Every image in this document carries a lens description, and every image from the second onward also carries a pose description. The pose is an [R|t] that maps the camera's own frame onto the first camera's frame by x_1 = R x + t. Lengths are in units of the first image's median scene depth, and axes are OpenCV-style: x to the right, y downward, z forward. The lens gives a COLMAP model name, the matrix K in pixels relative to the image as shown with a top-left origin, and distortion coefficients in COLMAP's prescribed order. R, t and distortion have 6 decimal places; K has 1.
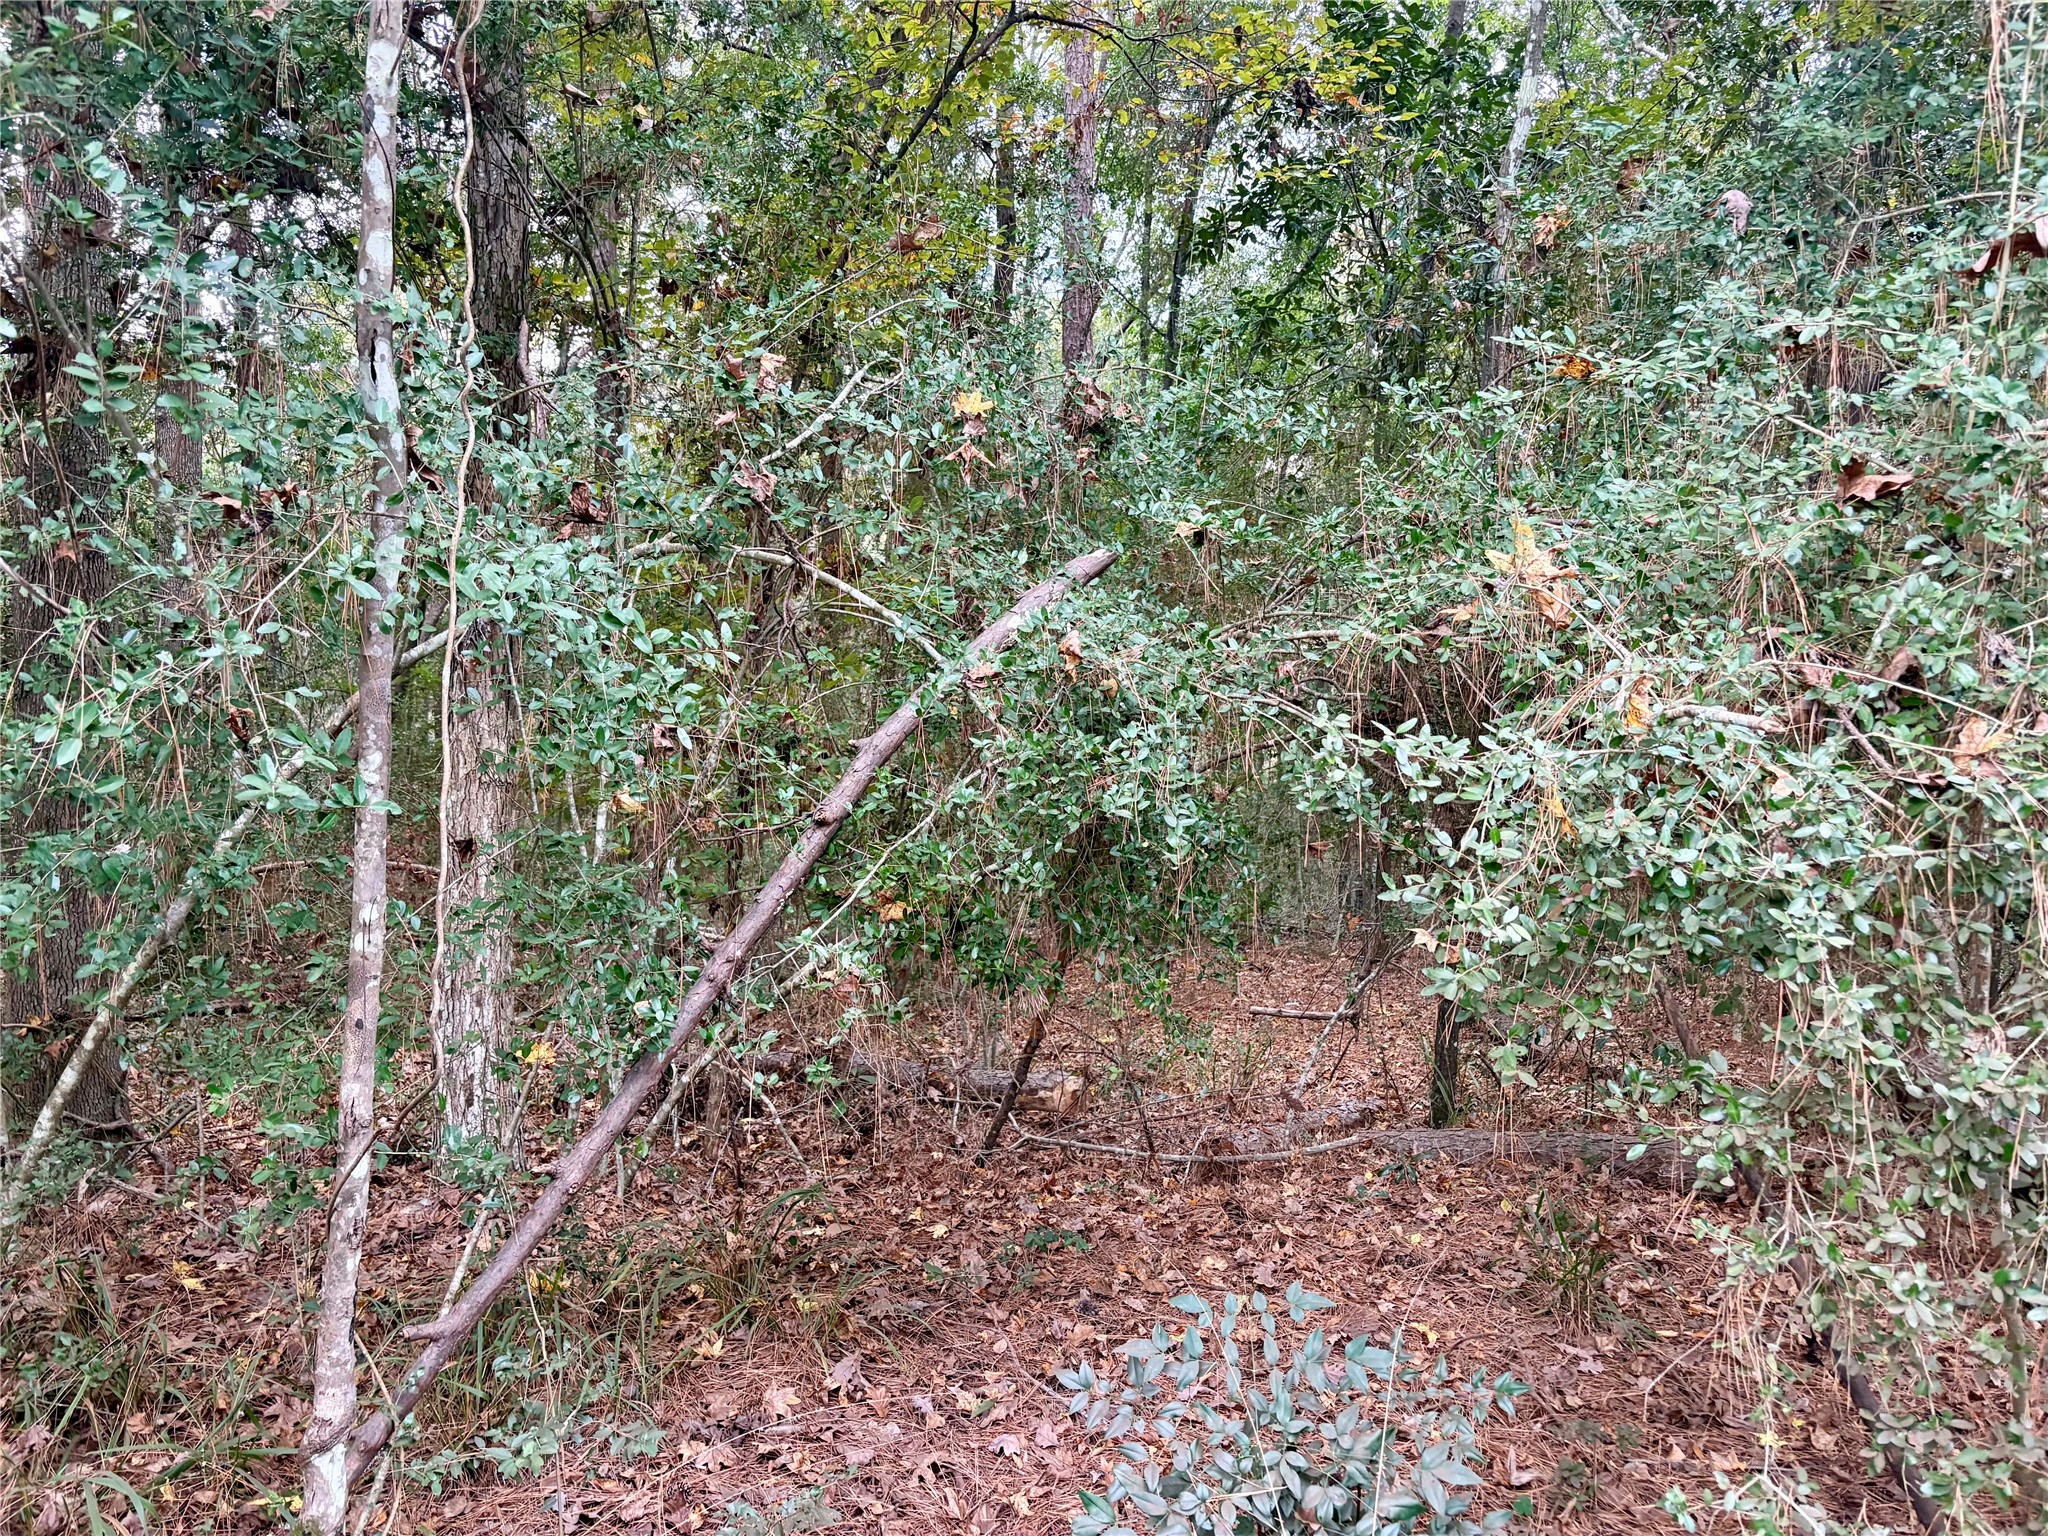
lens RADIAL K [[1542.6, 0, 1024.0], [0, 1542.6, 768.0], [0, 0, 1]] dist [0.030180, 0.001559]
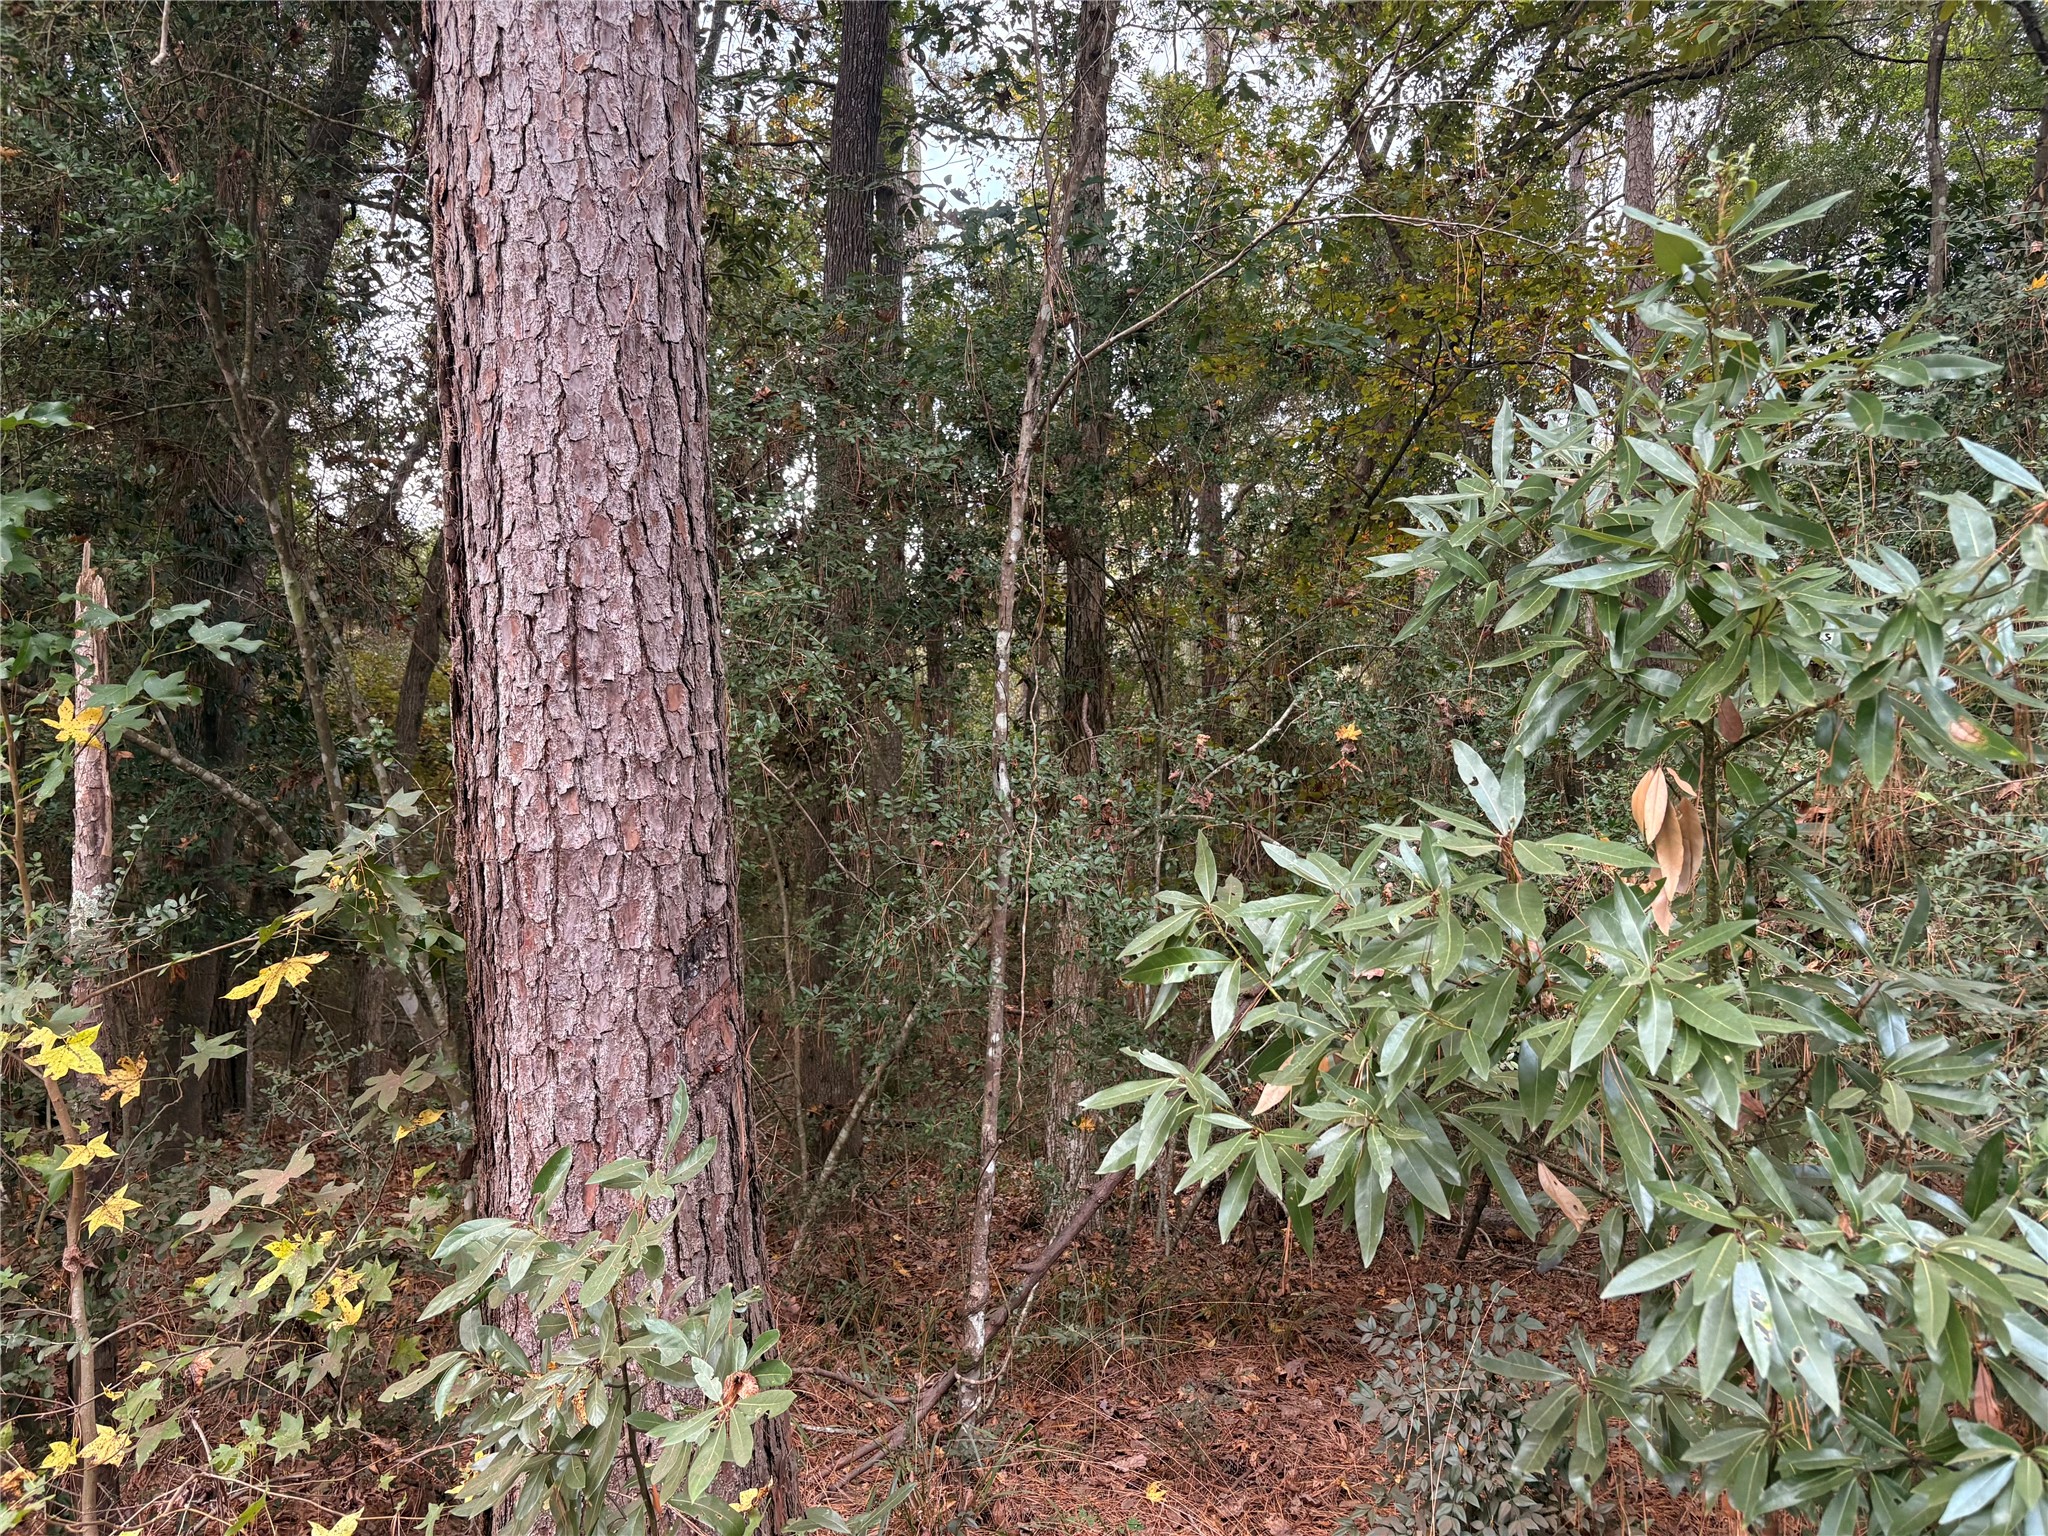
lens RADIAL K [[1542.6, 0, 1024.0], [0, 1542.6, 768.0], [0, 0, 1]] dist [0.030180, 0.001559]
pose [[0.921182, -0.032896, -0.387739, 0.385337], [-0.006155, 0.995064, -0.099045, -0.054279], [0.389083, 0.093625, 0.916432, -0.821892]]
